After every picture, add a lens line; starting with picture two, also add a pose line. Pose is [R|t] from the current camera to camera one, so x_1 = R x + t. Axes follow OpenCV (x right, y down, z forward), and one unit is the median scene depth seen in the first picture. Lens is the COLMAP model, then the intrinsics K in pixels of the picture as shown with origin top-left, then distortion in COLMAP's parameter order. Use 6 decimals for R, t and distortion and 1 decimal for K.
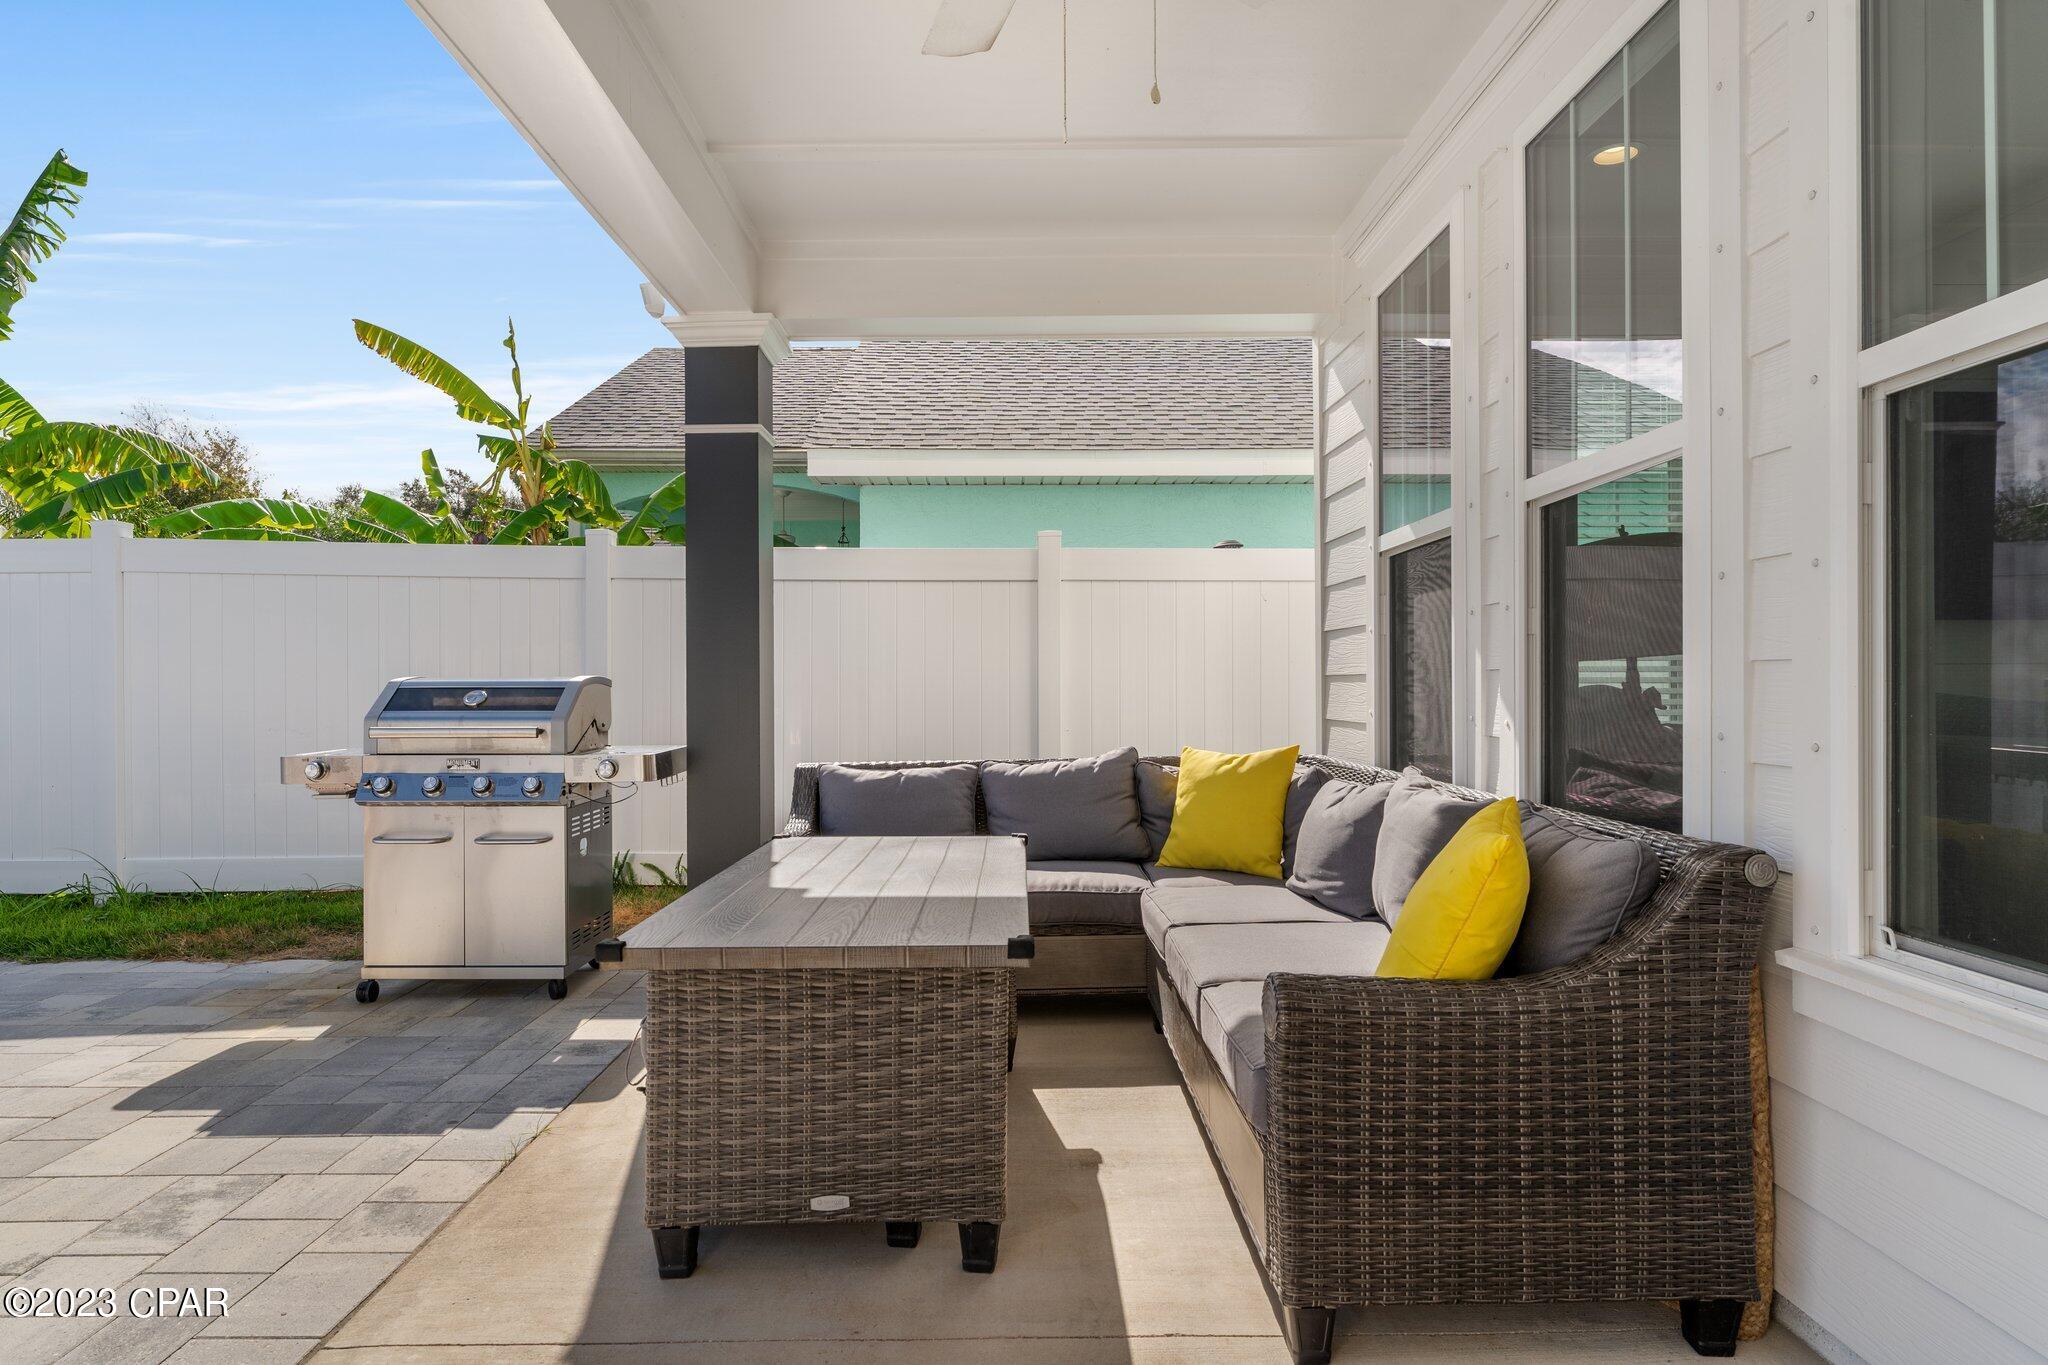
lens RADIAL K [[1115.7, 0, 1021.3], [0, 1115.7, 676.6], [0, 0, 1]] dist [-0.003775, -0.000826]
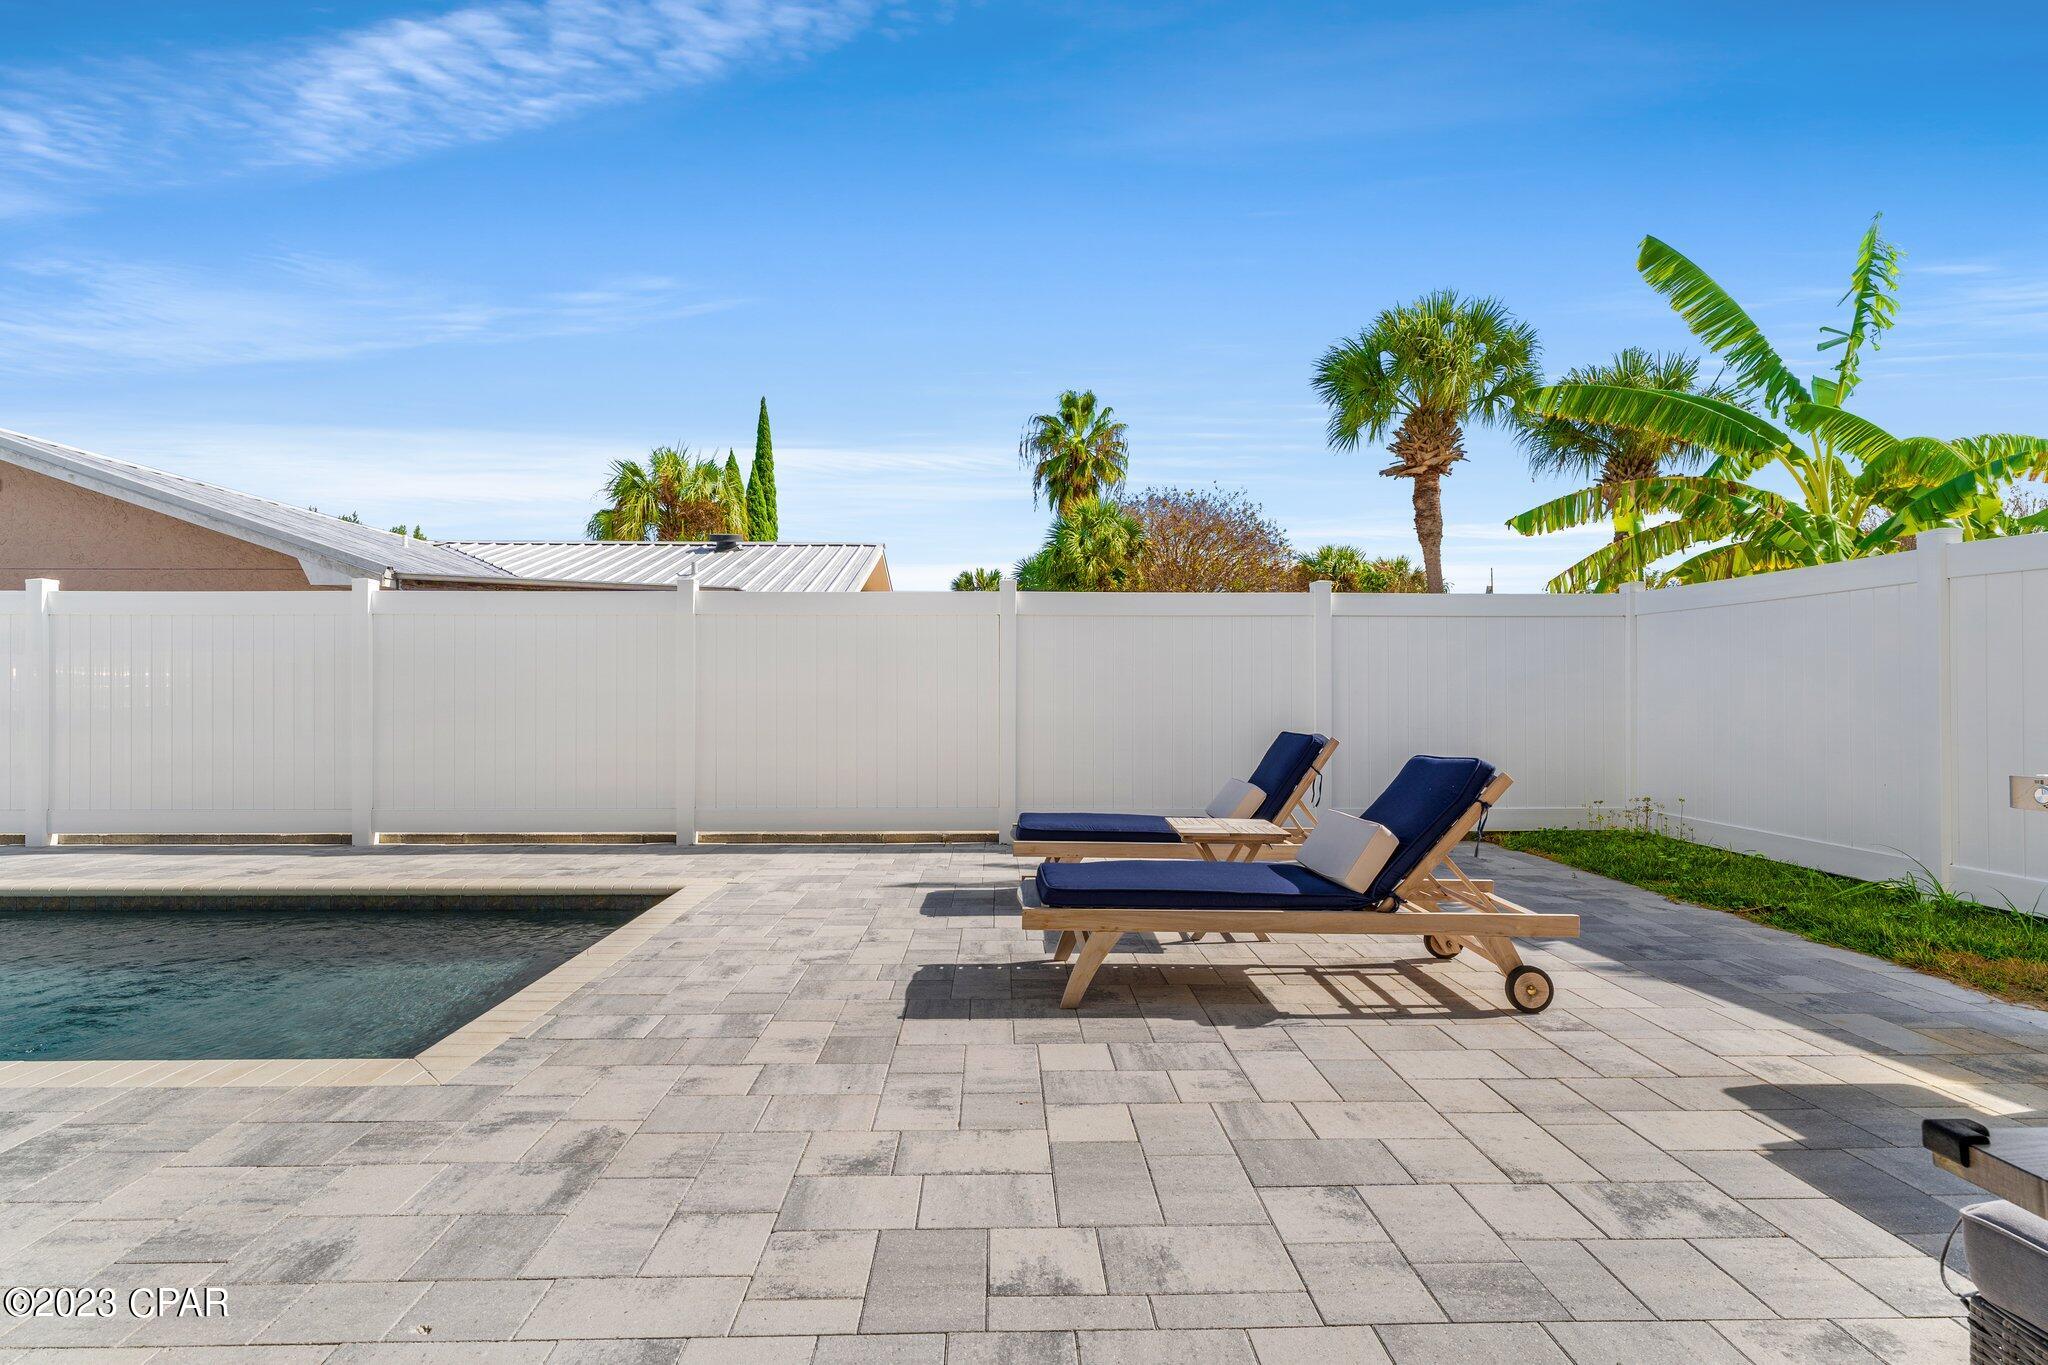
lens RADIAL K [[960.6, 0, 1012.6], [0, 960.6, 696.8], [0, 0, 1]] dist [-0.009695, -0.000094]
pose [[0.005603, 0.009398, -0.999940, 0.073493], [0.005324, 0.999941, 0.009428, 0.001708], [0.999970, -0.005376, 0.005552, 0.282246]]
